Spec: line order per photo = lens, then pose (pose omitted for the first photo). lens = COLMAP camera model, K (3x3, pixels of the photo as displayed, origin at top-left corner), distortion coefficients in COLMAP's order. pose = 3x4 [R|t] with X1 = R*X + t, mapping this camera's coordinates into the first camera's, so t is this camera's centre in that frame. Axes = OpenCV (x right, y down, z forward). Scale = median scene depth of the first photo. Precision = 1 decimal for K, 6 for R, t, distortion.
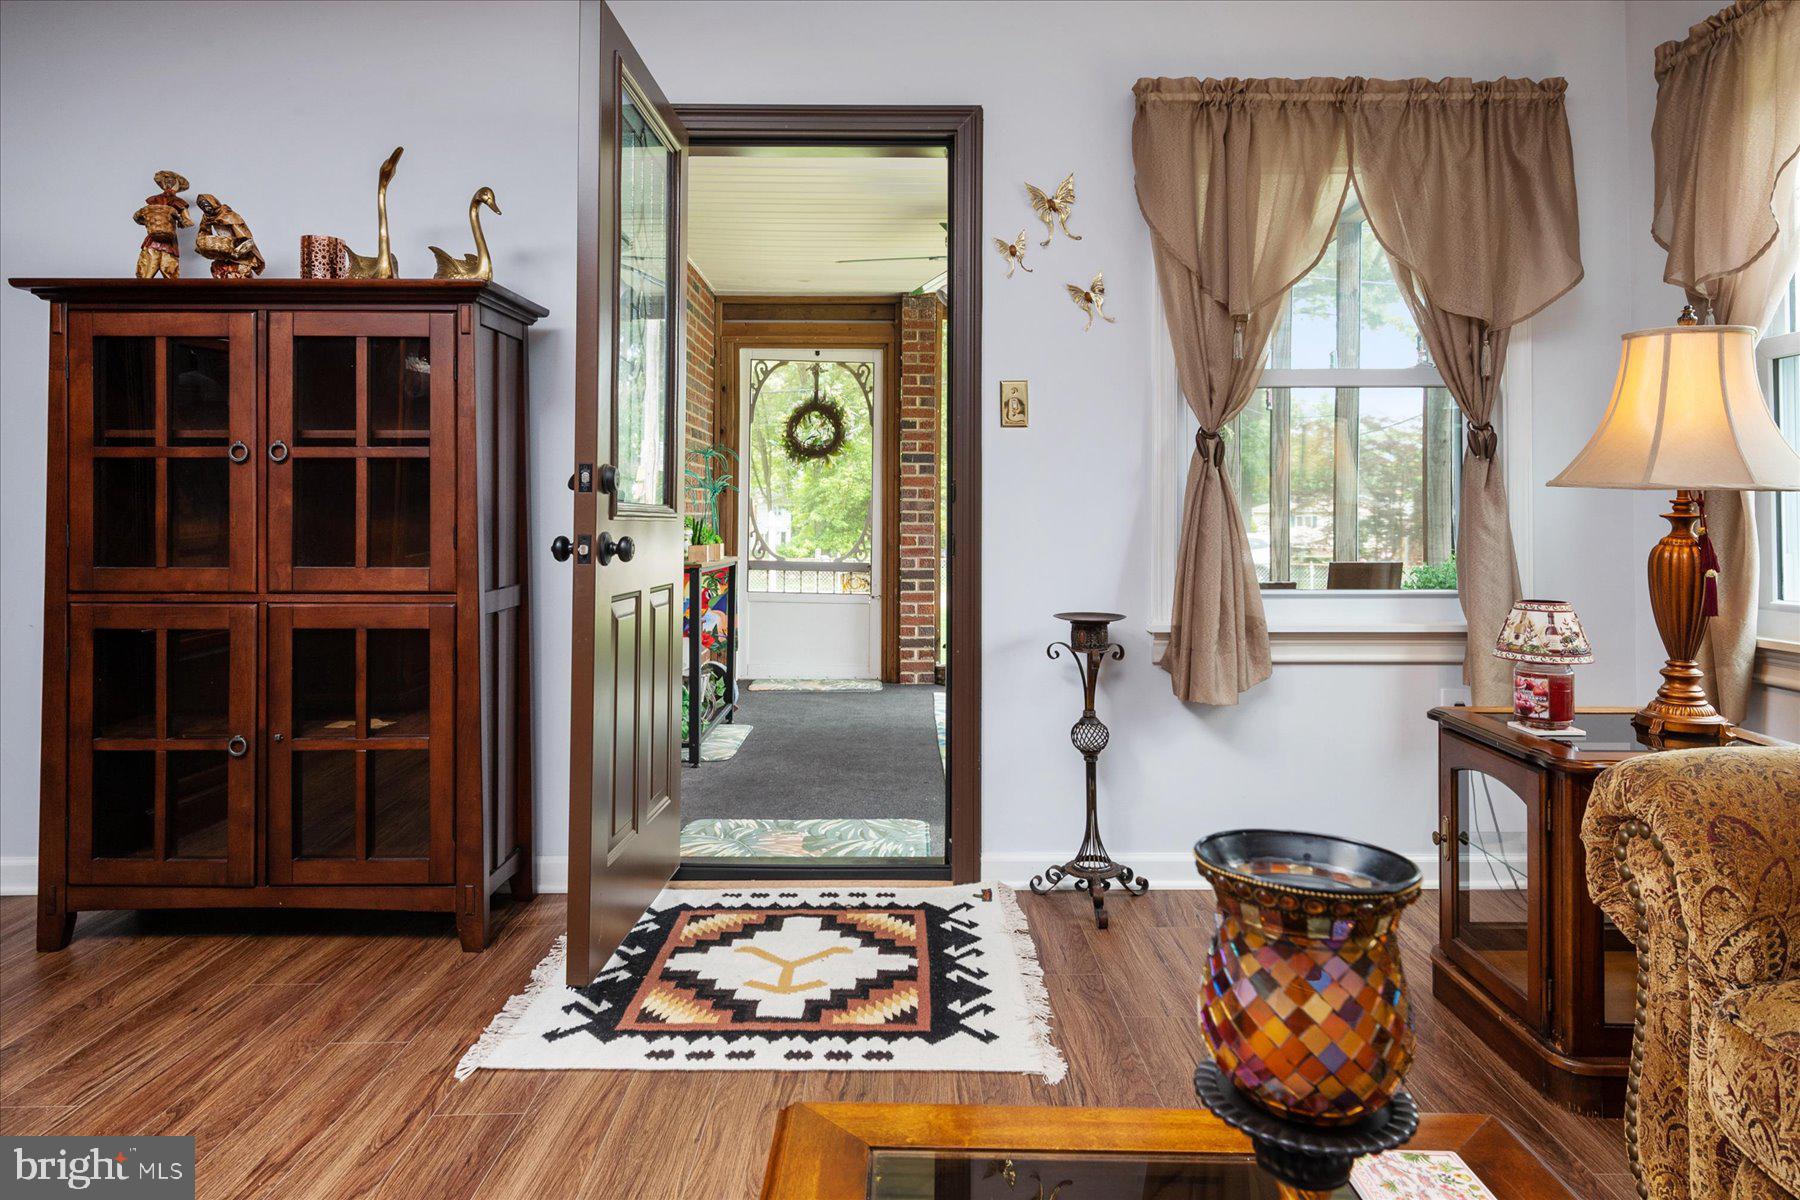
lens RADIAL K [[1095.3, 0, 903.1], [0, 1095.3, 505.9], [0, 0, 1]] dist [0.014205, -0.002695]
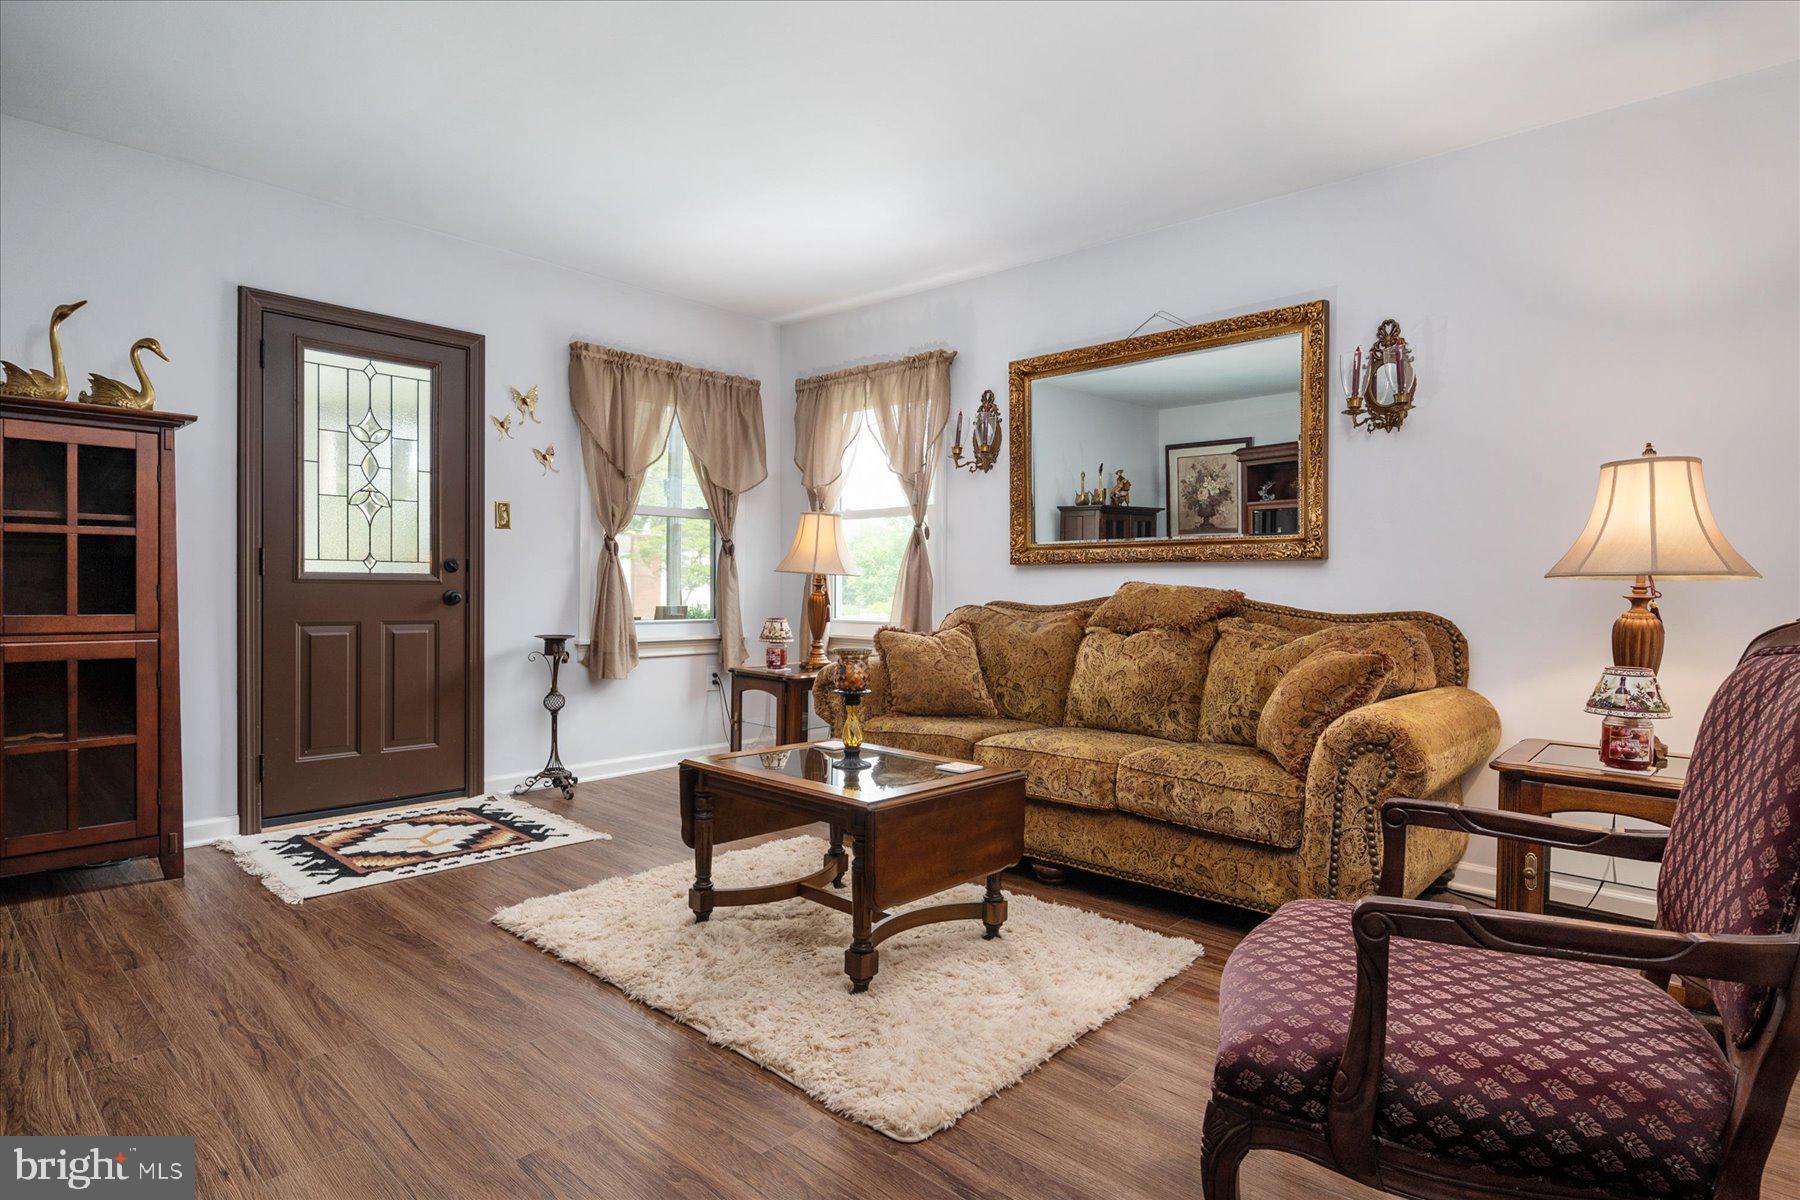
lens RADIAL K [[915.9, 0, 900.0], [0, 915.9, 600.0], [0, 0, 1]] dist [0.000952, -0.021939]
pose [[0.678449, -0.004932, 0.734631, -0.573896], [-0.021512, 0.999415, 0.026576, -0.012855], [-0.734332, -0.033834, 0.677947, -0.464668]]
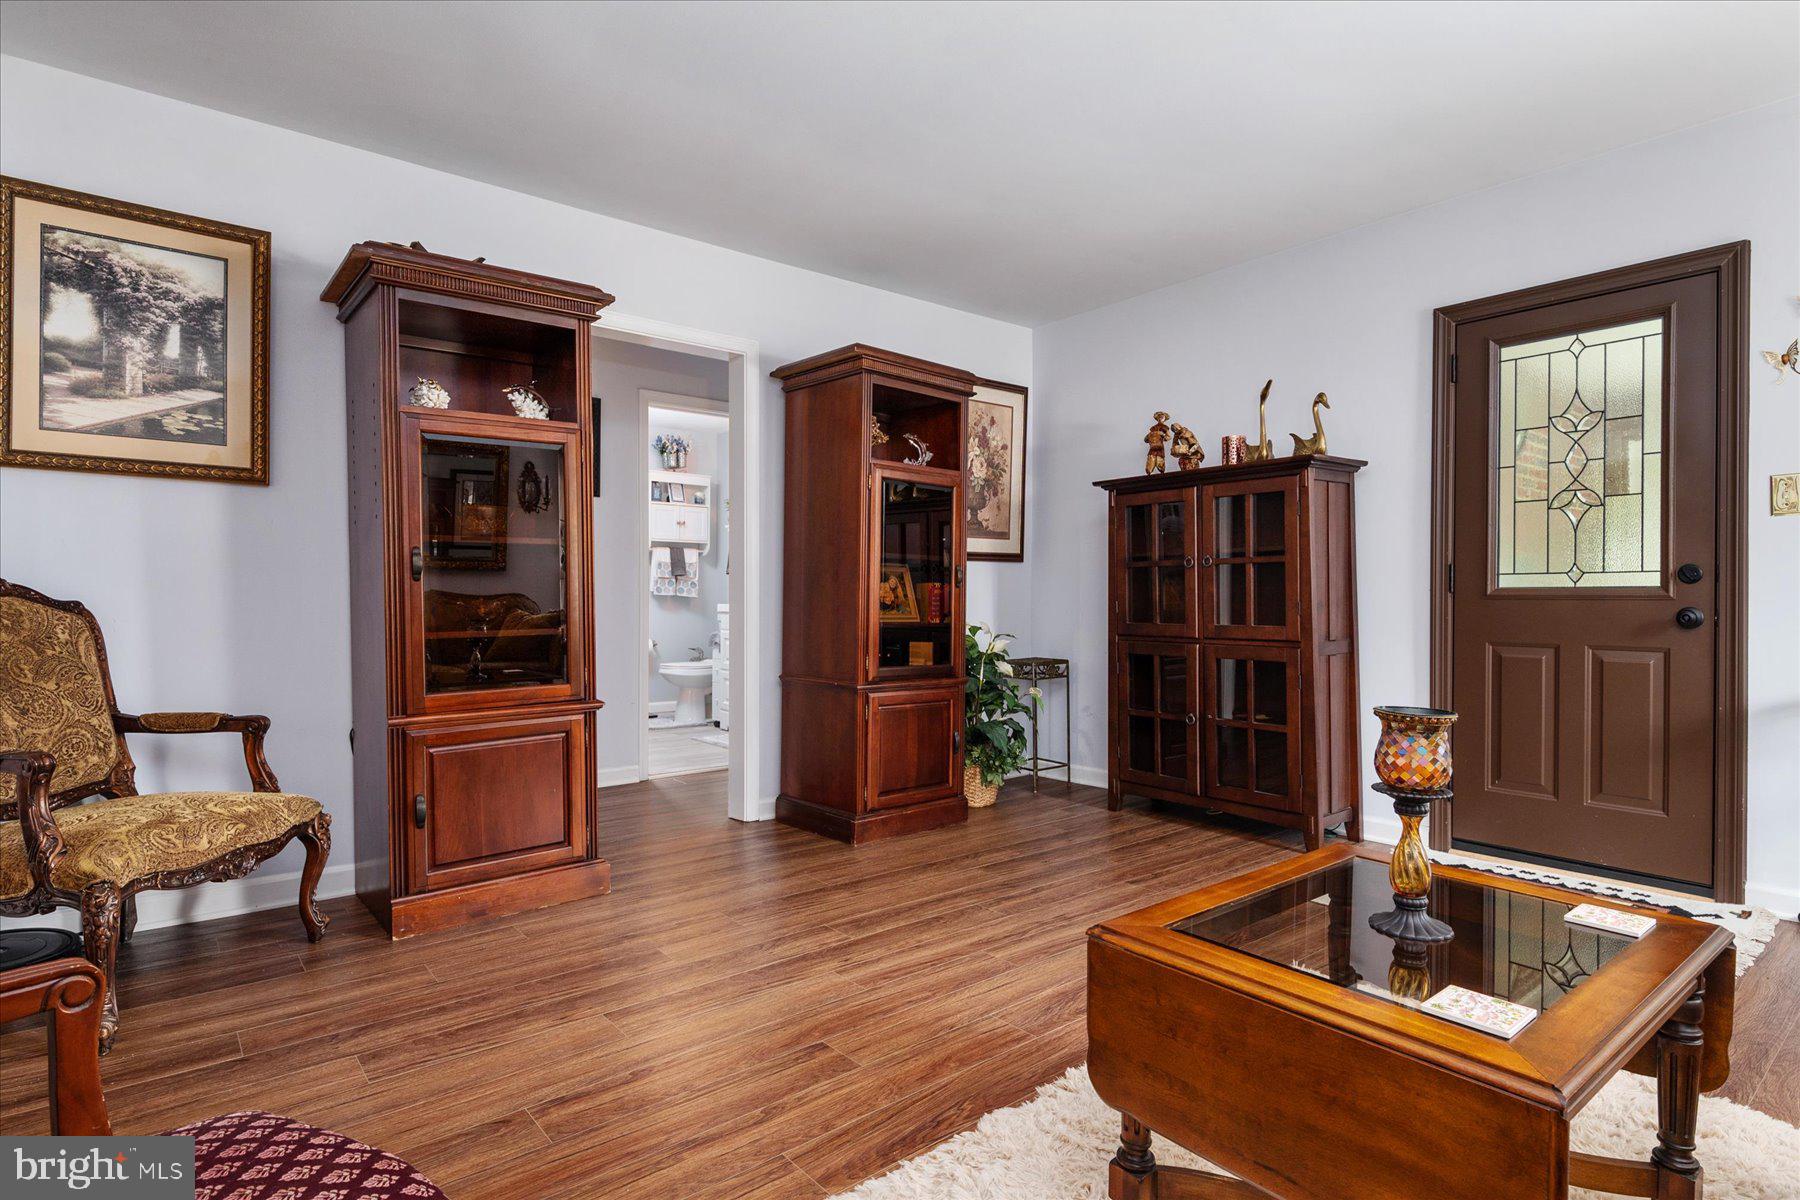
lens RADIAL K [[915.9, 0, 900.0], [0, 915.9, 600.0], [0, 0, 1]] dist [0.000952, -0.021939]
pose [[0.624261, -0.001915, -0.781214, 0.278743], [0.013274, 0.999879, 0.008156, -0.003958], [0.781103, -0.015462, 0.624210, -0.325565]]
